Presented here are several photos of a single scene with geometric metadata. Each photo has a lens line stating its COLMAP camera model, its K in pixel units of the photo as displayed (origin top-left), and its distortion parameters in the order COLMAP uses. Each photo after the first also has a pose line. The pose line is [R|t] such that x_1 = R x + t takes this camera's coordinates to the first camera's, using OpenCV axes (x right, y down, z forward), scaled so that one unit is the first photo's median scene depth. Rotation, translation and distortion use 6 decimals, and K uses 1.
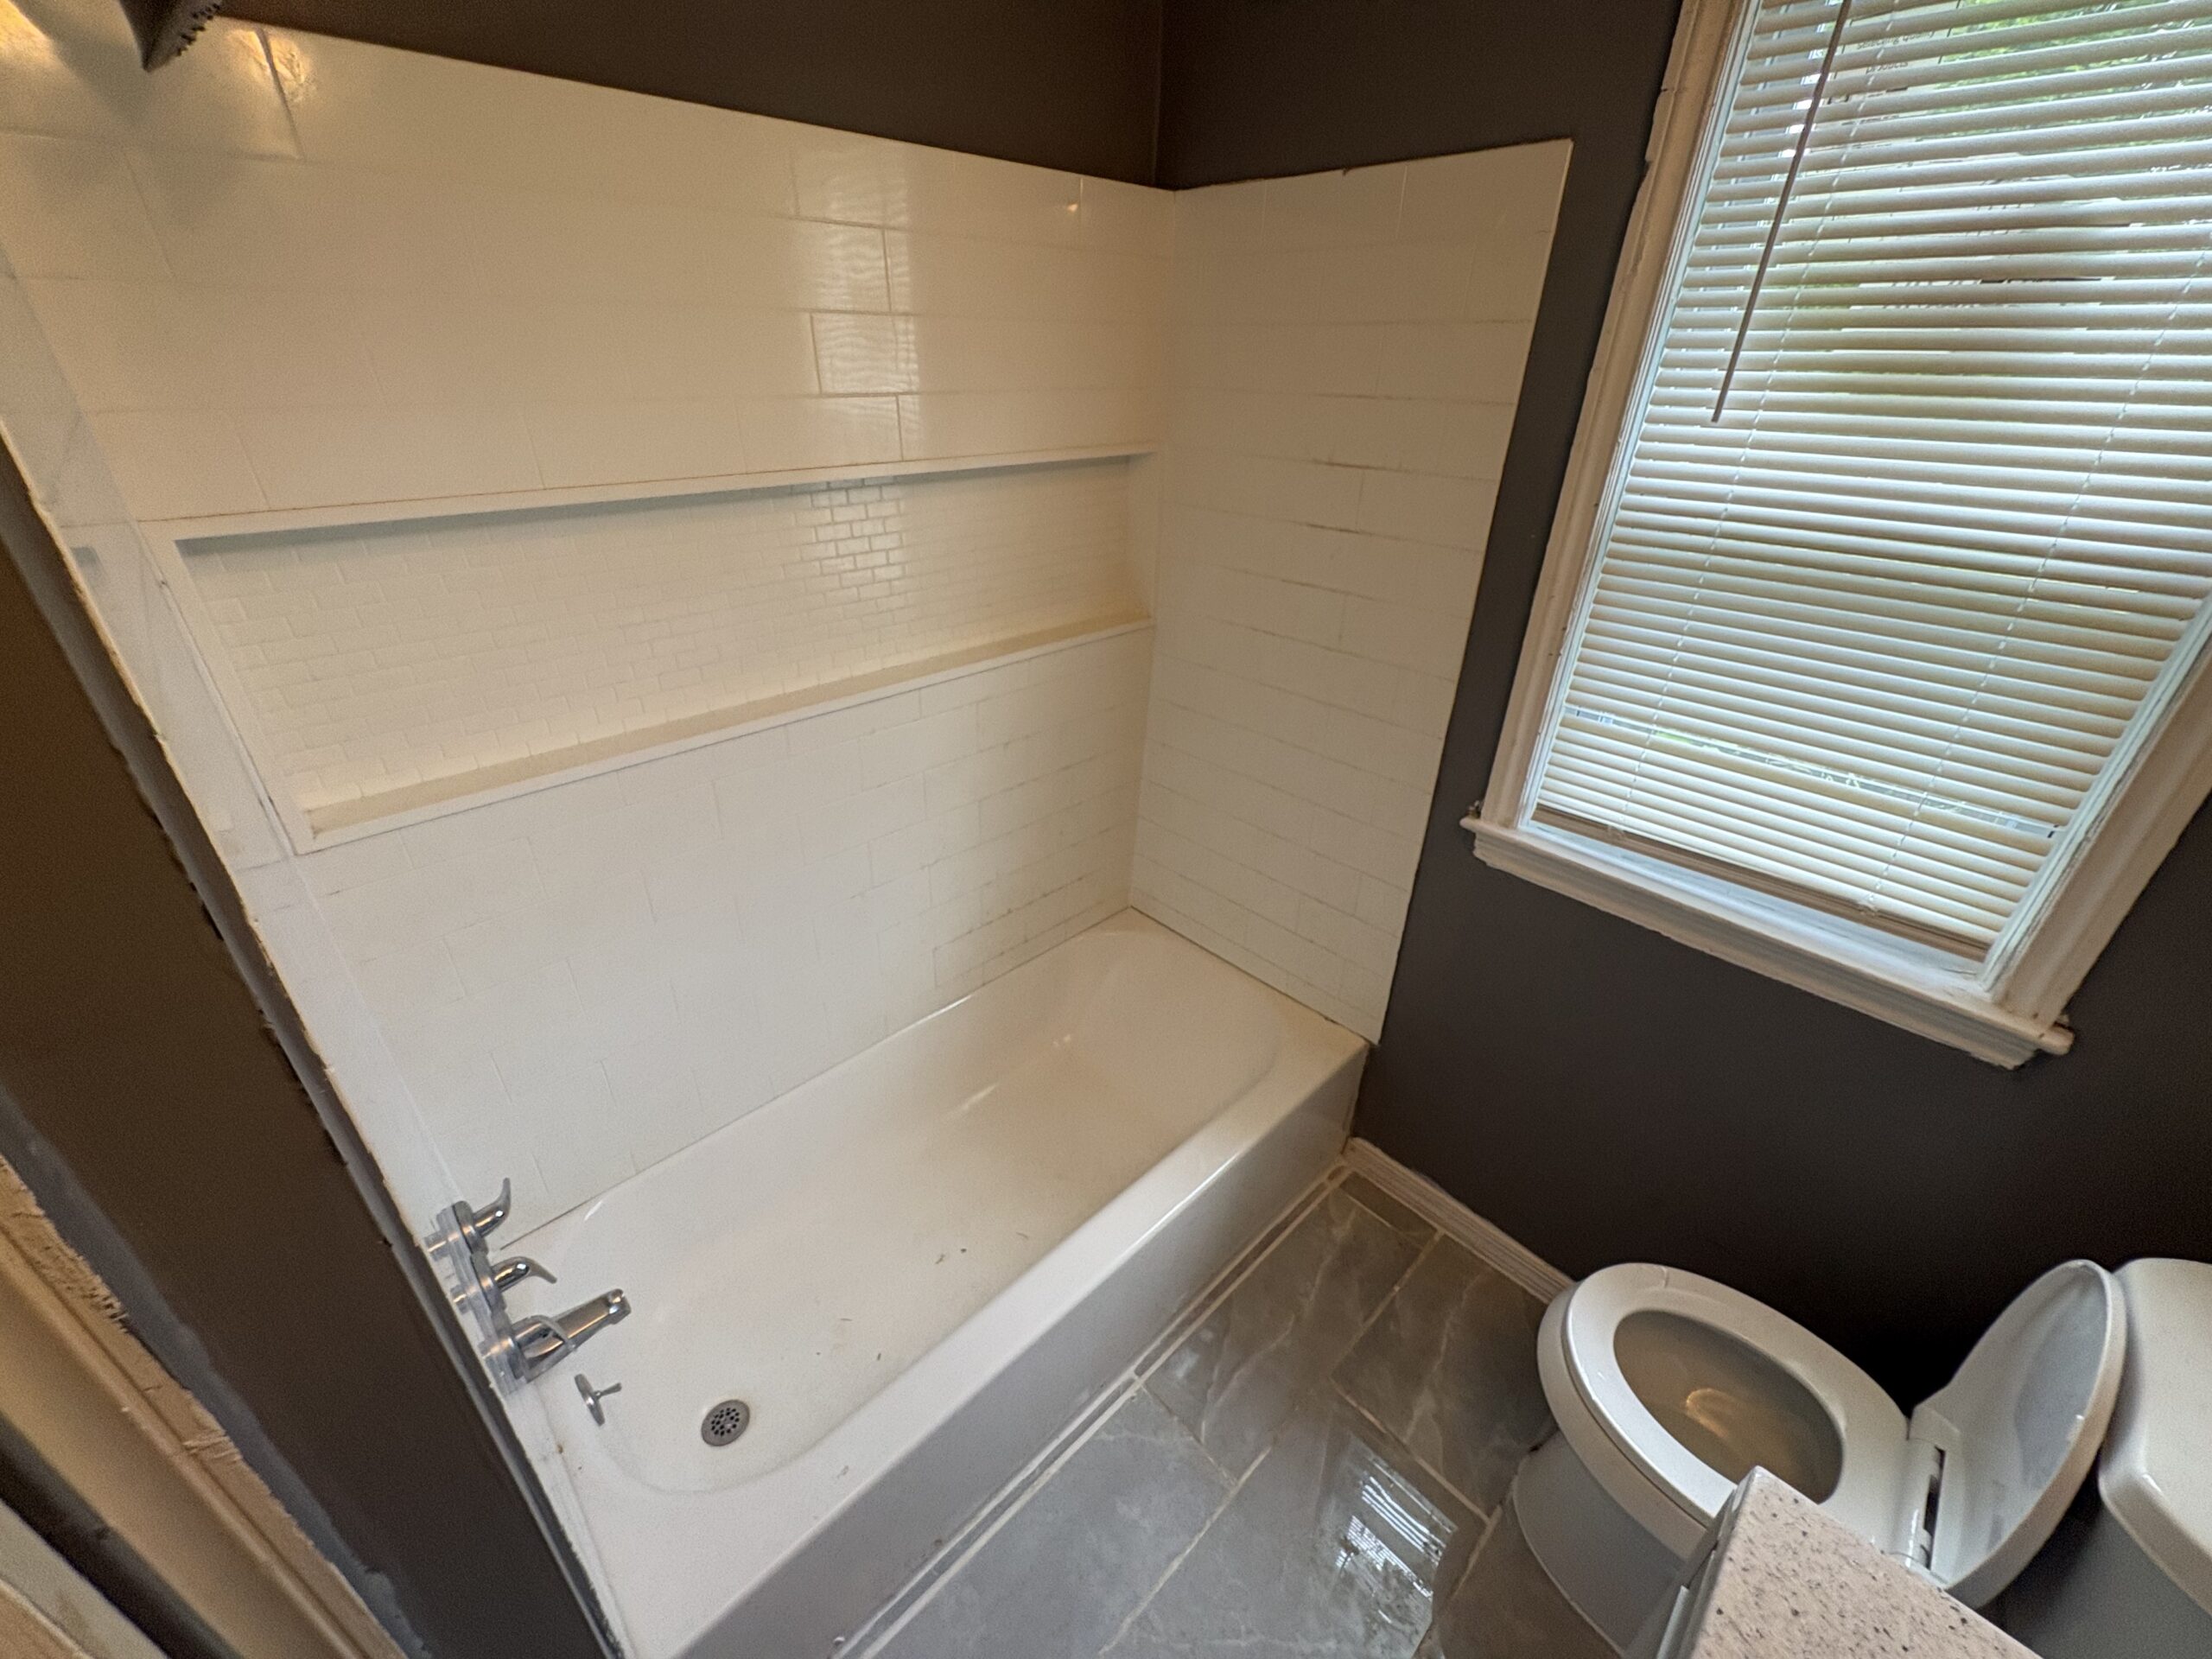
lens RADIAL K [[886.4, 0, 1107.1], [0, 886.4, 829.1], [0, 0, 1]] dist [0.000766, 0.000447]
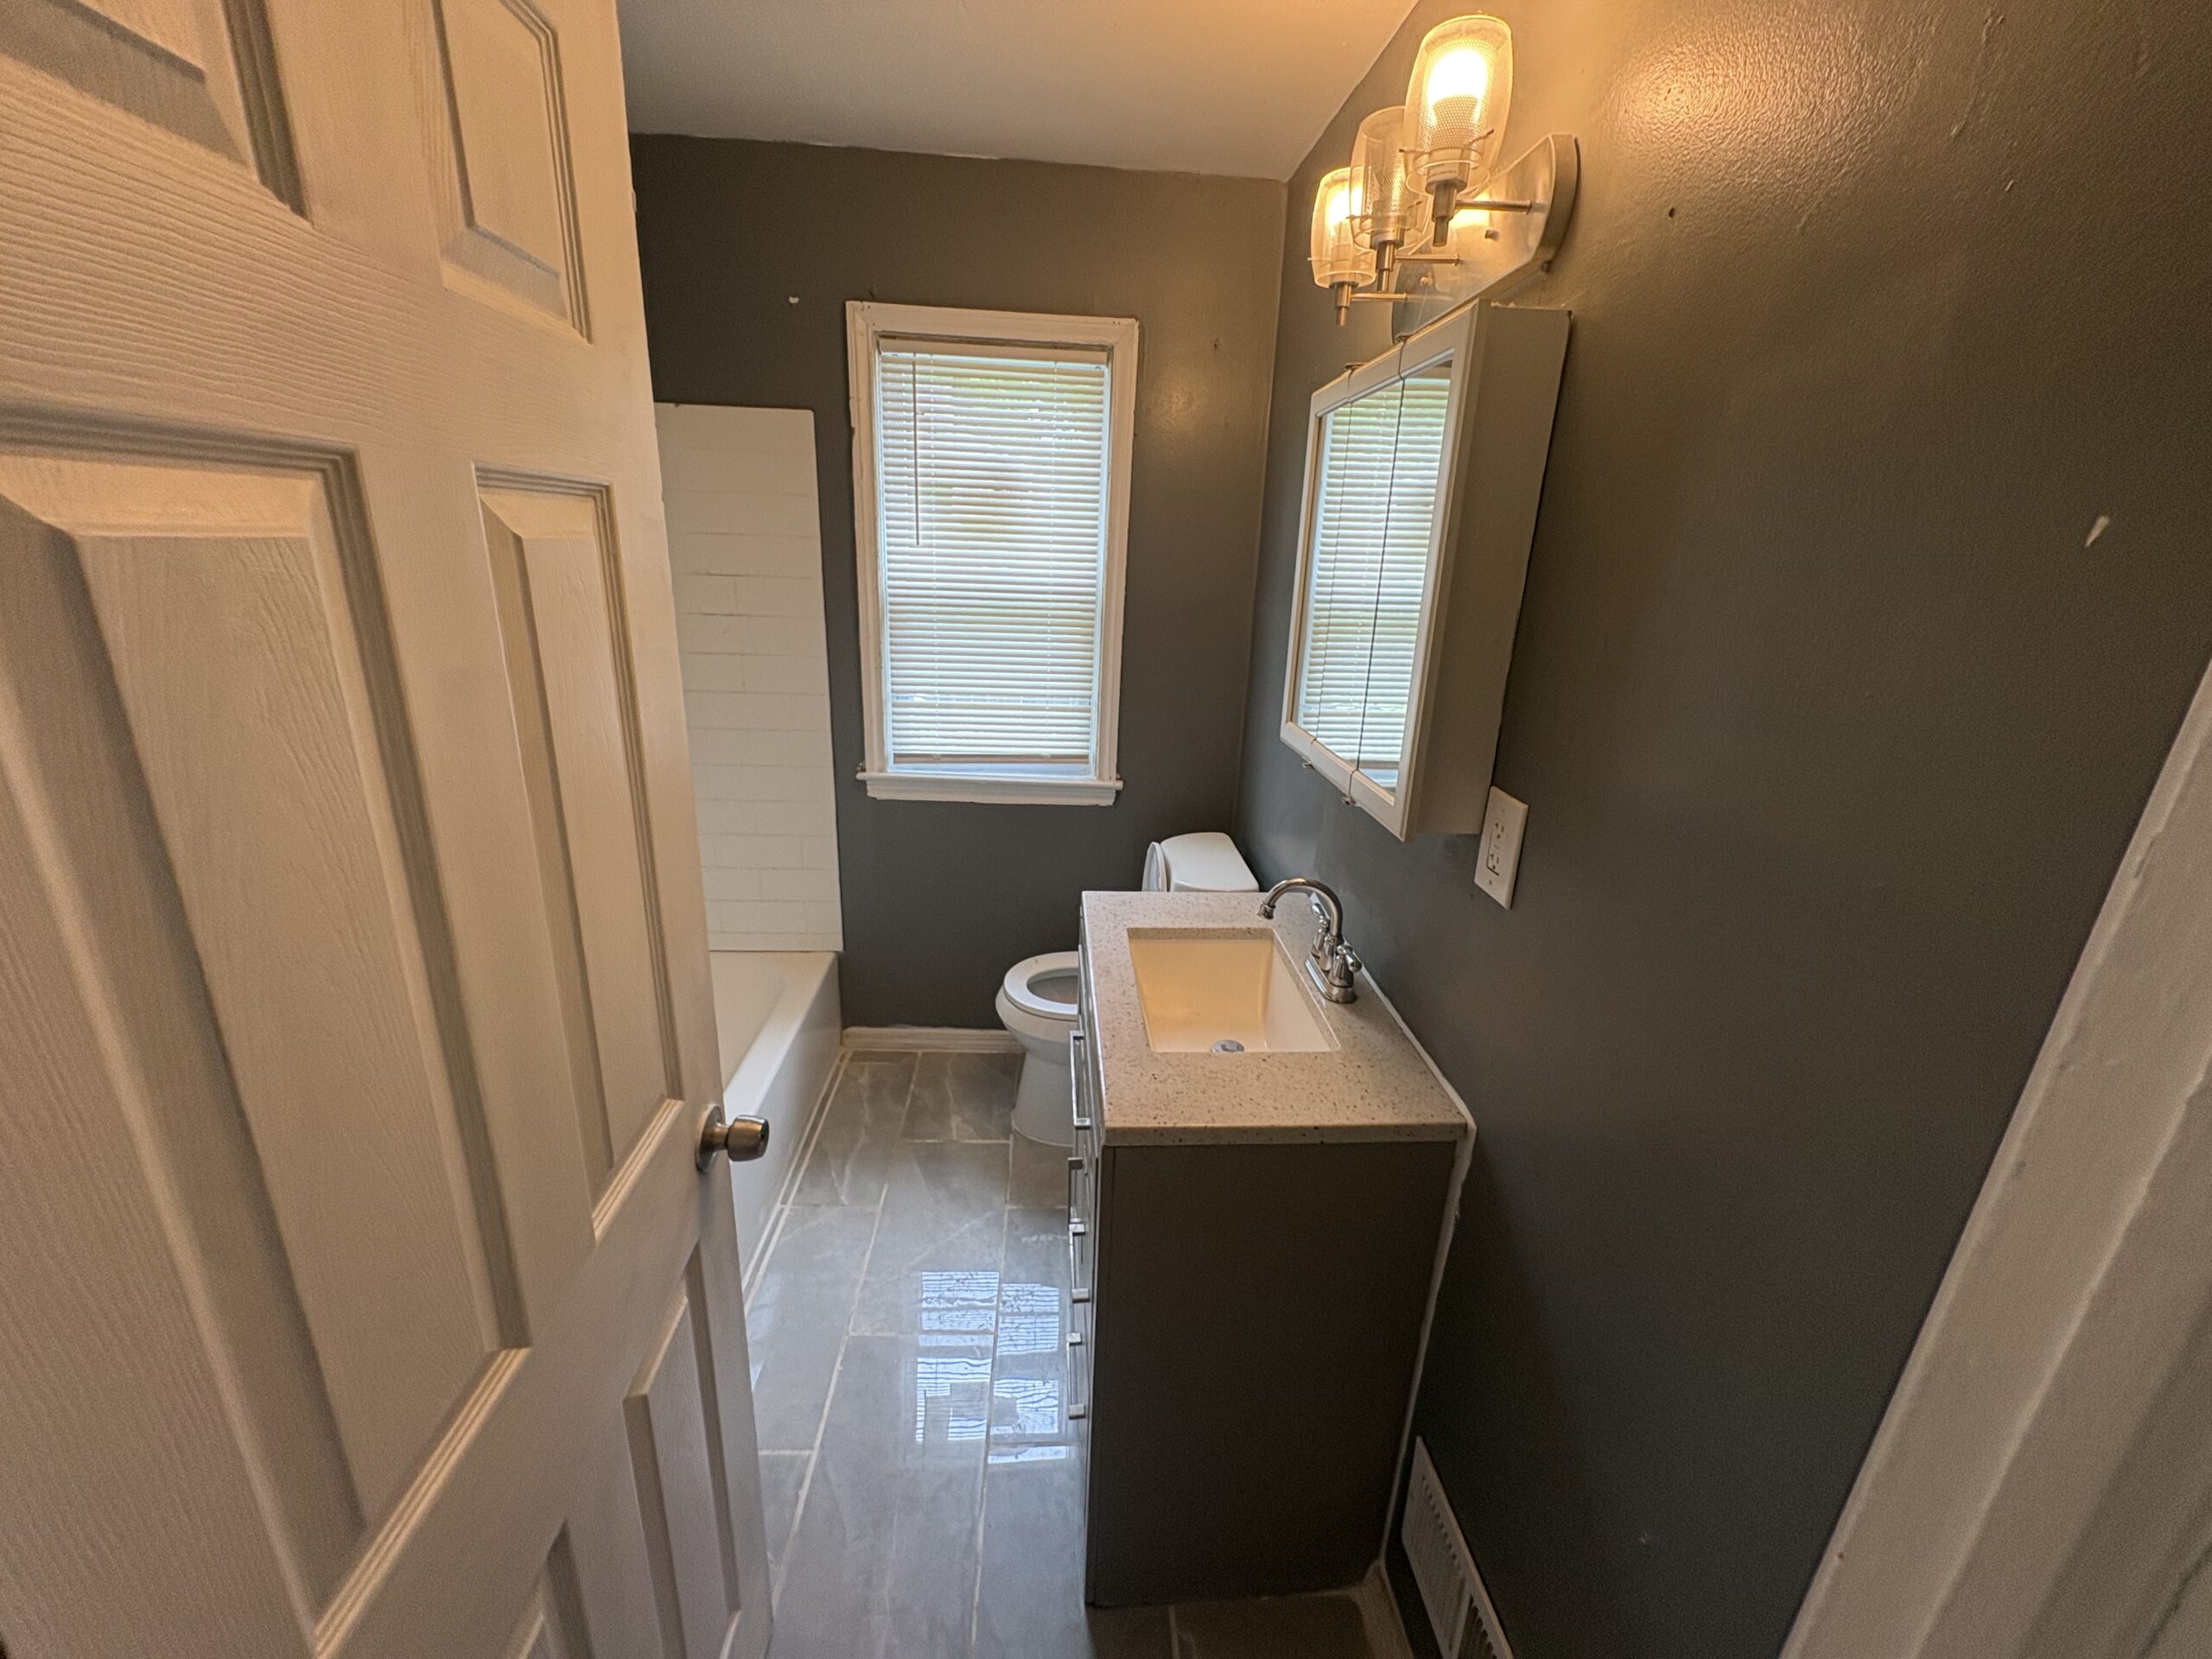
lens RADIAL K [[886.4, 0, 1107.4], [0, 886.4, 821.9], [0, 0, 1]] dist [0.000766, 0.000447]
pose [[0.660085, -0.228598, 0.715563, -0.506369], [0.331088, 0.943592, -0.003973, 0.239027], [-0.674291, 0.239537, 0.698537, -0.461729]]
